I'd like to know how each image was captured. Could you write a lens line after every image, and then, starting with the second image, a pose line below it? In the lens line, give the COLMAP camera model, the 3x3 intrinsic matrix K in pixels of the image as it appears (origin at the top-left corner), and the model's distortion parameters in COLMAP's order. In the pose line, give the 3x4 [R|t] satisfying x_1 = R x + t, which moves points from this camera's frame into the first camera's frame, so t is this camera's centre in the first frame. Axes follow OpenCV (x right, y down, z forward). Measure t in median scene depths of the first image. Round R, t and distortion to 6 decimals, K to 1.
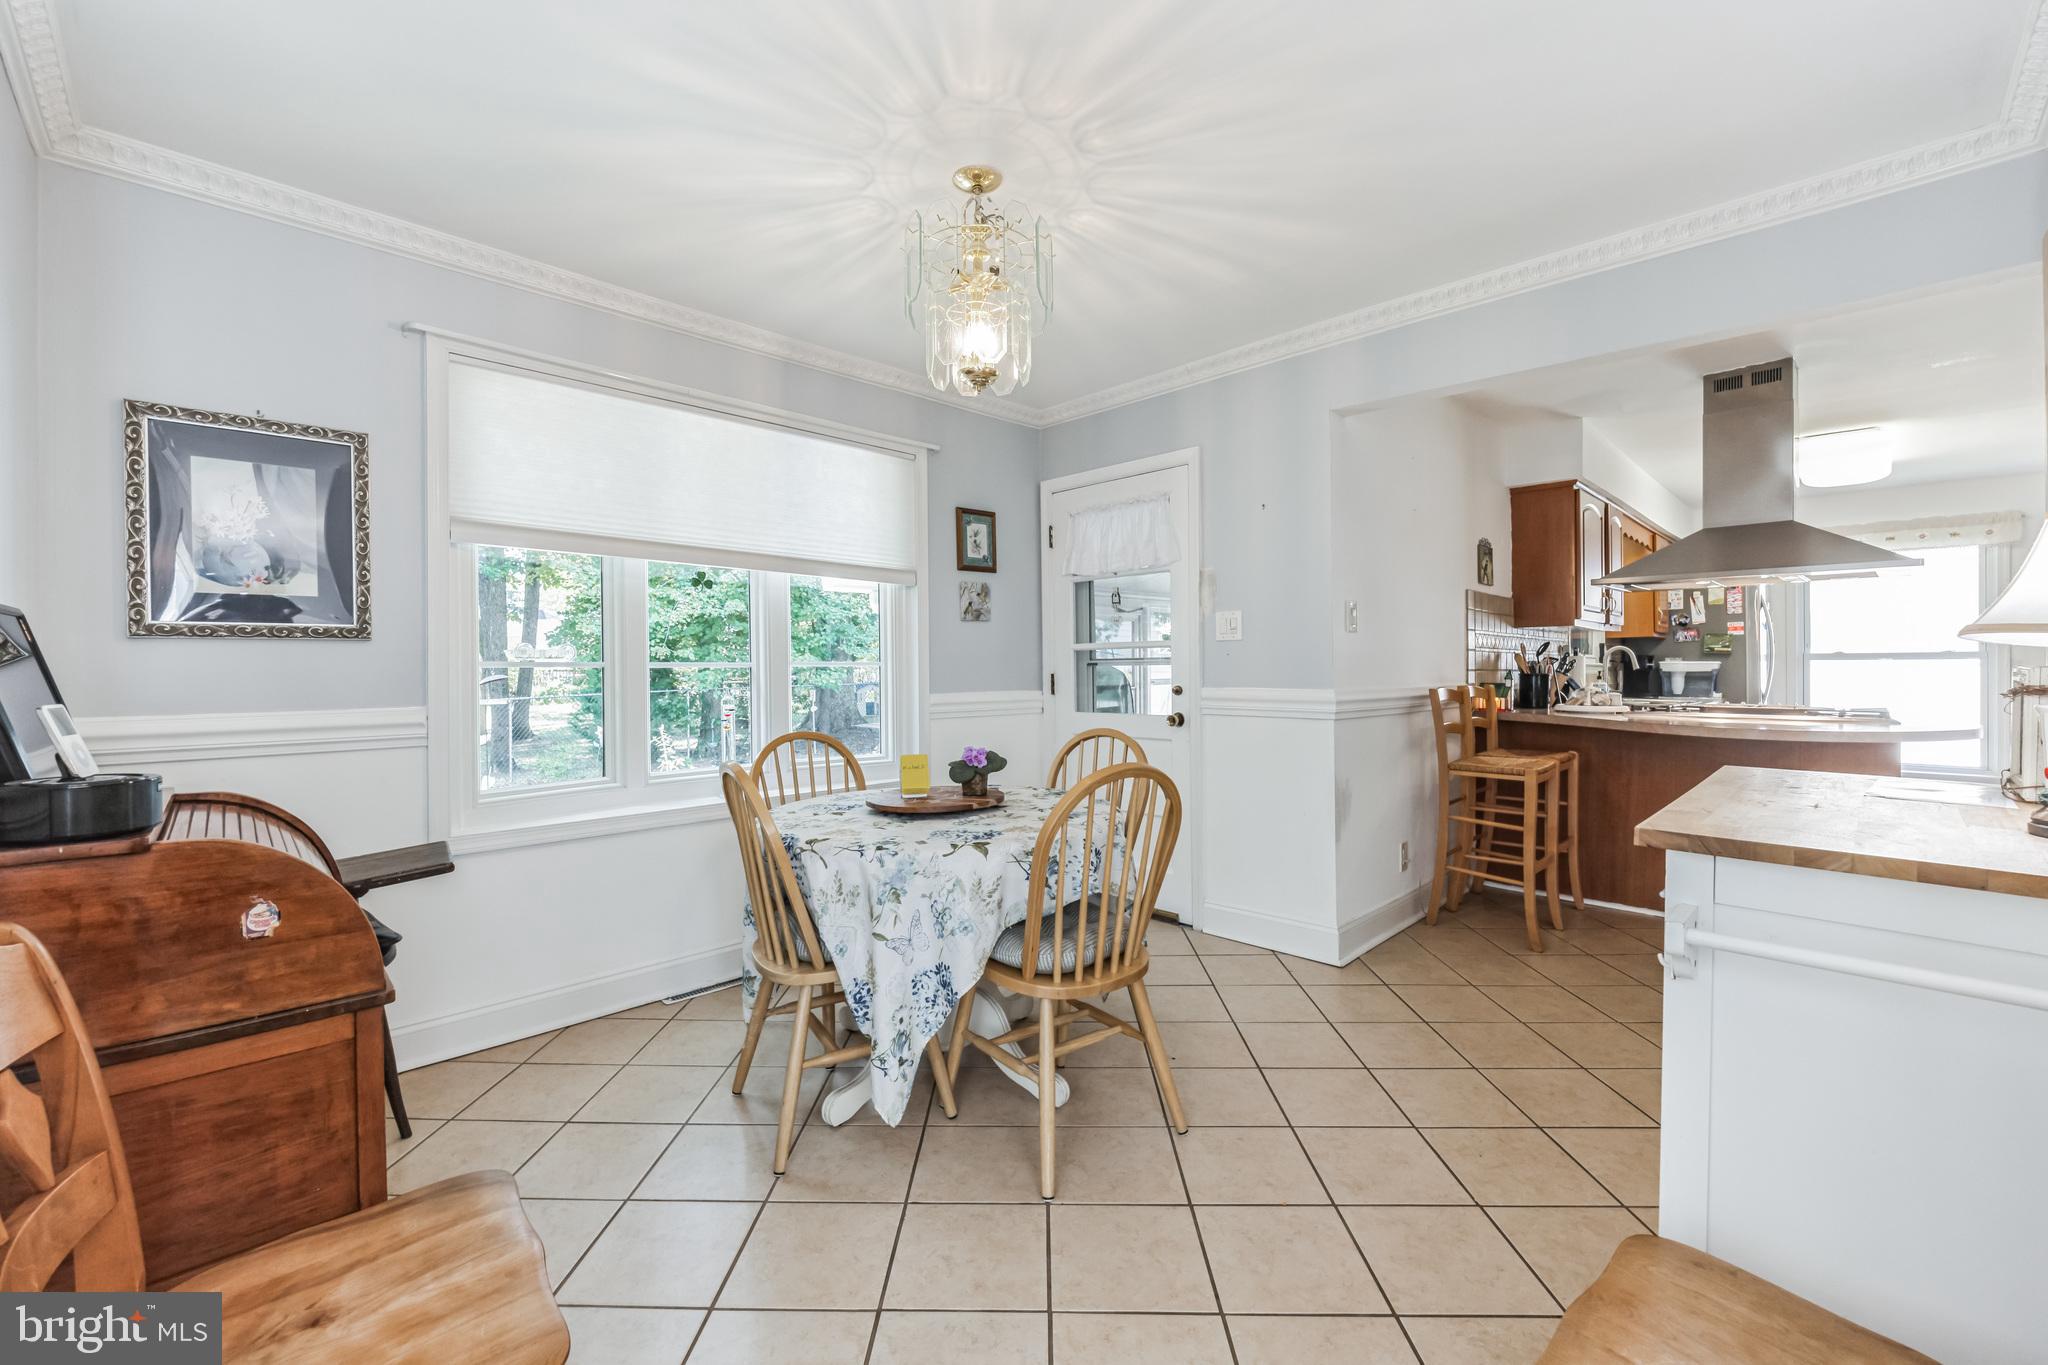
lens RADIAL K [[822.4, 0, 1034.1], [0, 822.4, 674.5], [0, 0, 1]] dist [-0.002132, -0.000871]
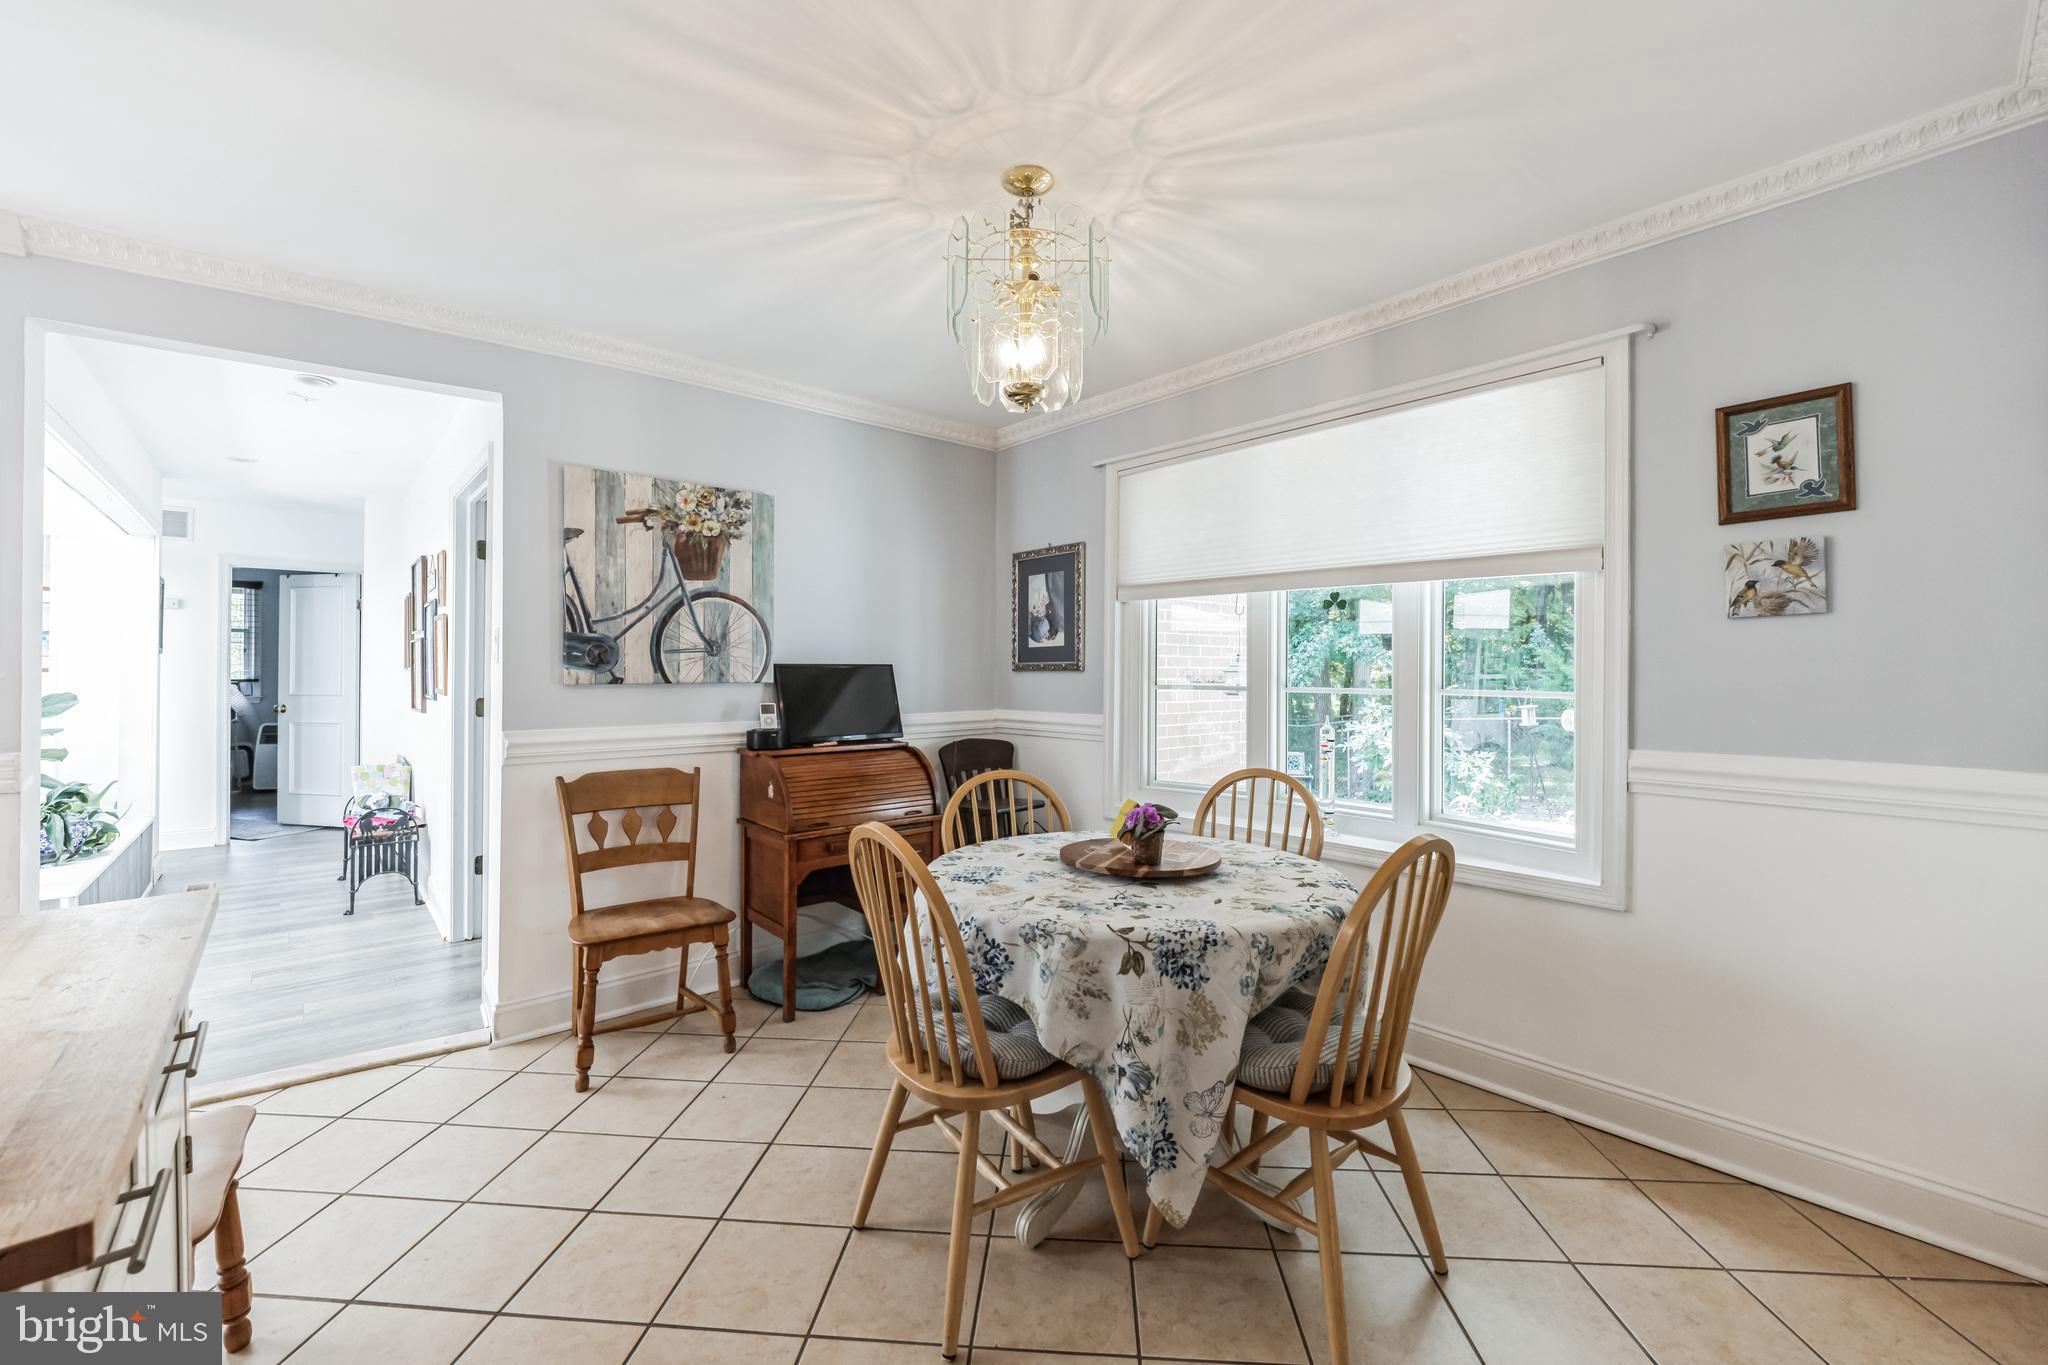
lens RADIAL K [[822.4, 0, 1008.0], [0, 822.4, 670.2], [0, 0, 1]] dist [-0.002132, -0.000871]
pose [[-0.064154, 0.001708, -0.997939, 0.277495], [-0.014051, 0.999898, 0.002615, -0.015999], [0.997841, 0.014190, -0.064124, 0.336205]]
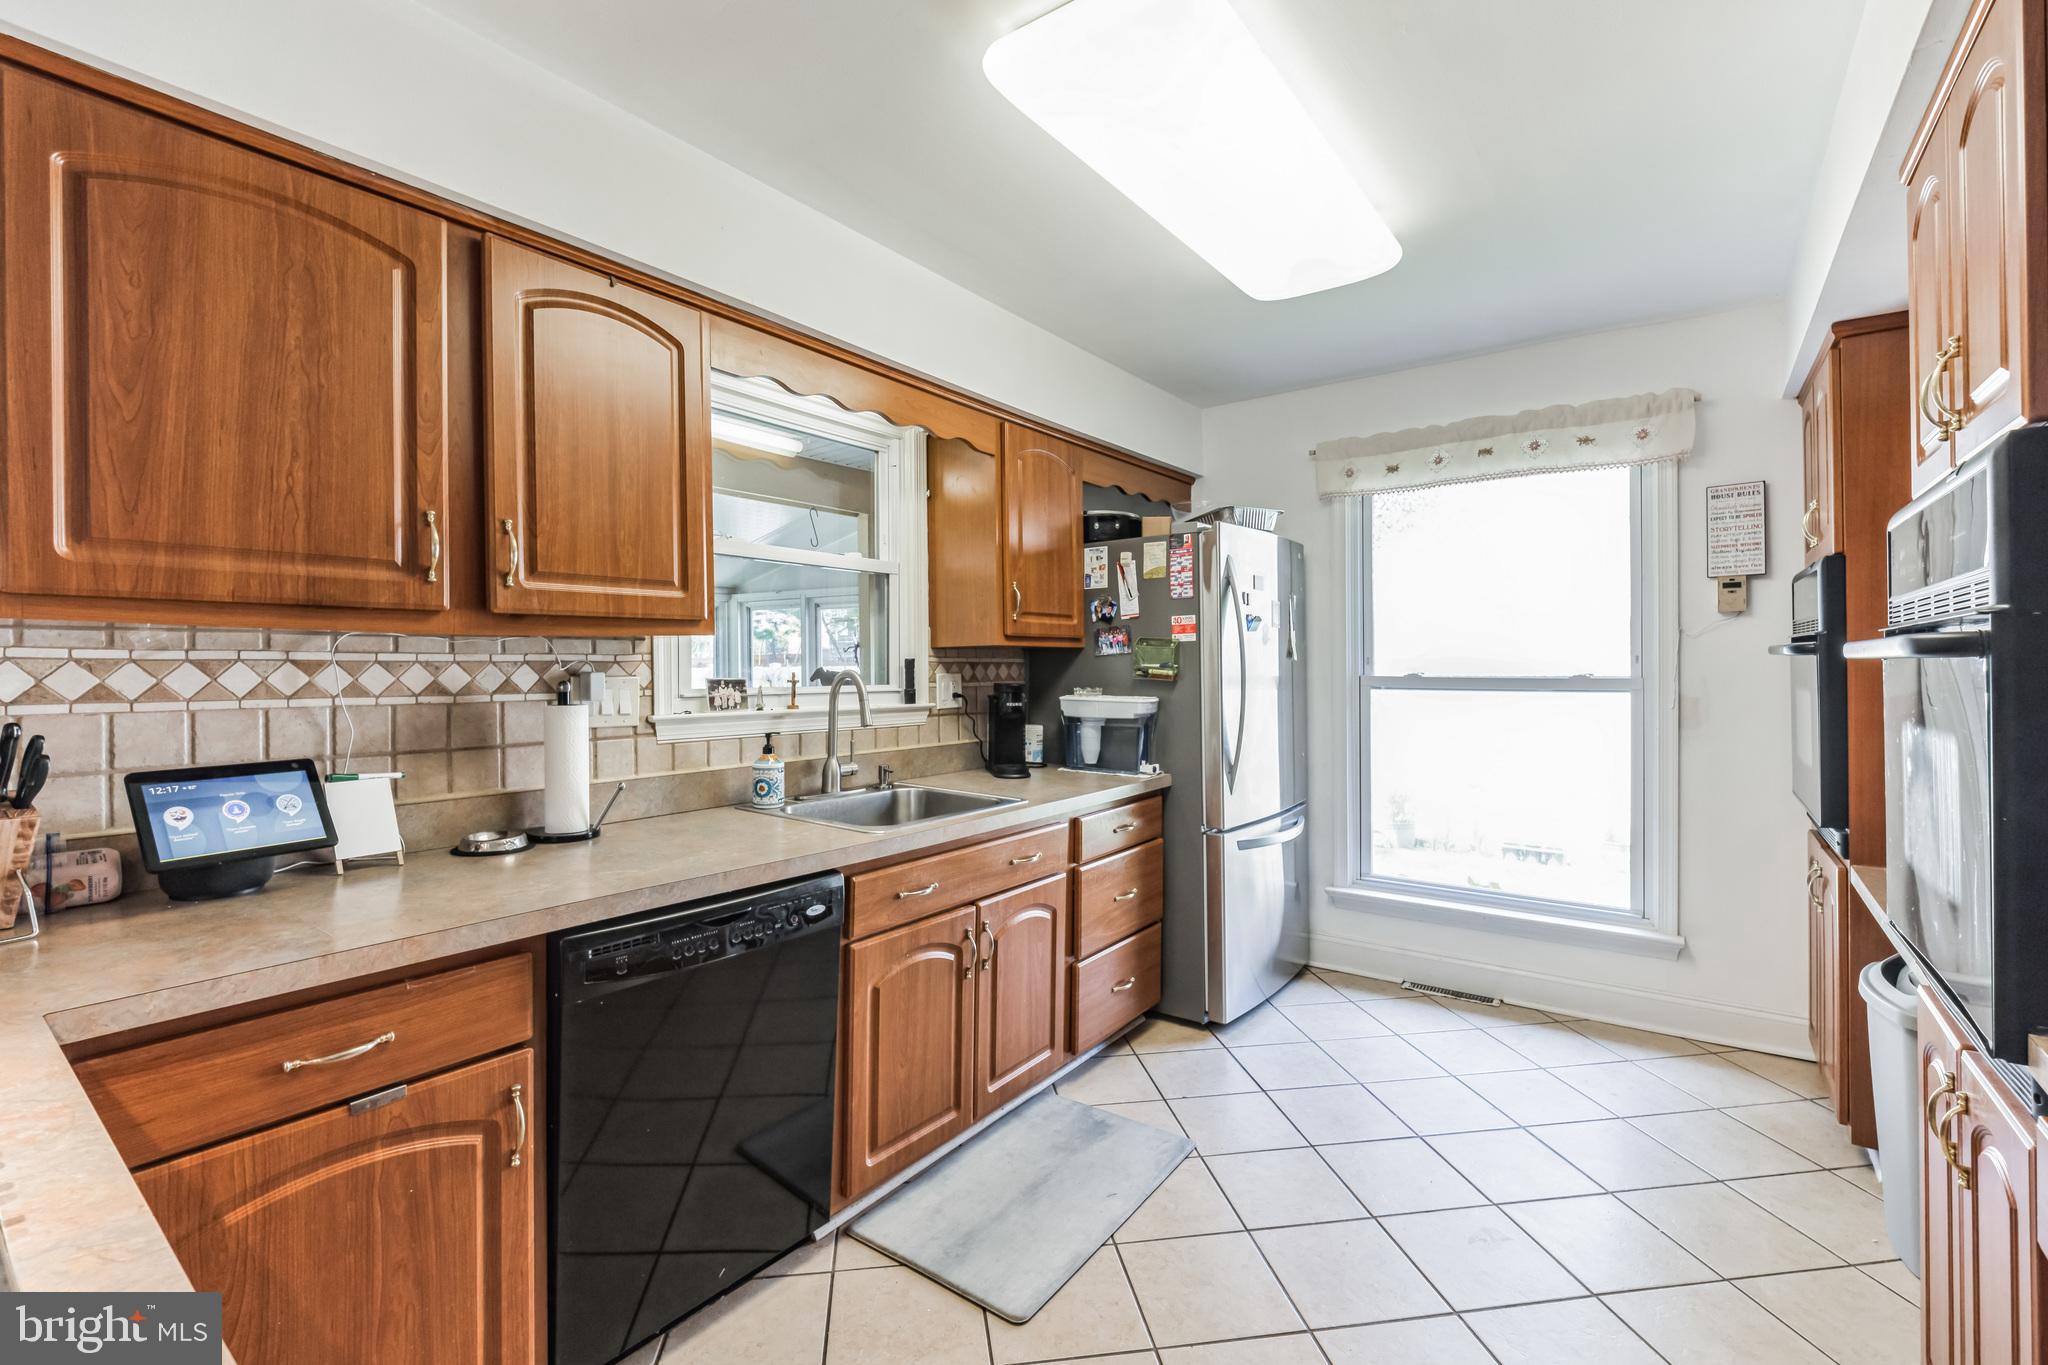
lens RADIAL K [[875.7, 0, 1011.7], [0, 875.7, 673.9], [0, 0, 1]] dist [-0.007474, -0.002843]
pose [[0.990667, -0.000661, 0.136304, 0.720455], [0.000230, 0.999995, 0.003178, -0.033089], [-0.136305, -0.003117, 0.990662, 0.534802]]
